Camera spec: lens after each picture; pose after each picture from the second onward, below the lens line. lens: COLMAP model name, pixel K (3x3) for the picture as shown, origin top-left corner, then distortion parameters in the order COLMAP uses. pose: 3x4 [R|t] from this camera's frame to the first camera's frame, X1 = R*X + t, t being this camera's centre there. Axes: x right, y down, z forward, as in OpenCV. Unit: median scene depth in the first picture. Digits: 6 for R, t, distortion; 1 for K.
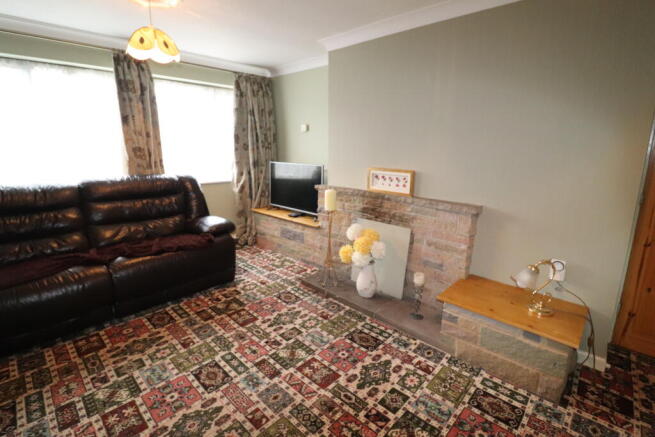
lens RADIAL K [[308.0, 0, 326.8], [0, 308.0, 204.1], [0, 0, 1]] dist [-0.000401, -0.000357]
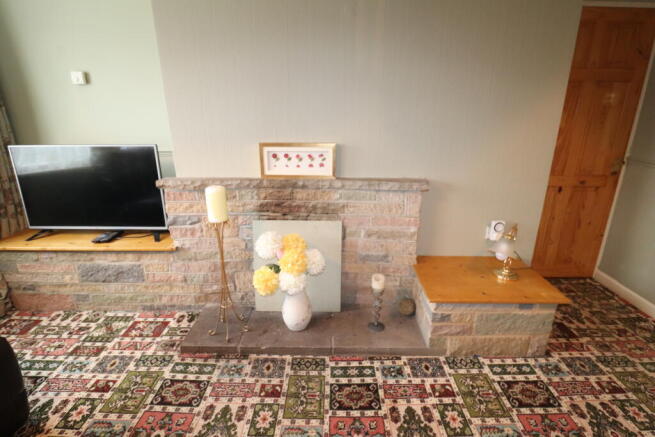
lens RADIAL K [[317.1, 0, 329.2], [0, 317.1, 206.3], [0, 0, 1]] dist [0.002800, -0.012977]
pose [[0.729810, -0.206167, 0.651823, -0.238766], [0.135675, 0.978158, 0.157477, -0.077916], [-0.670053, -0.026492, 0.741841, 0.420904]]
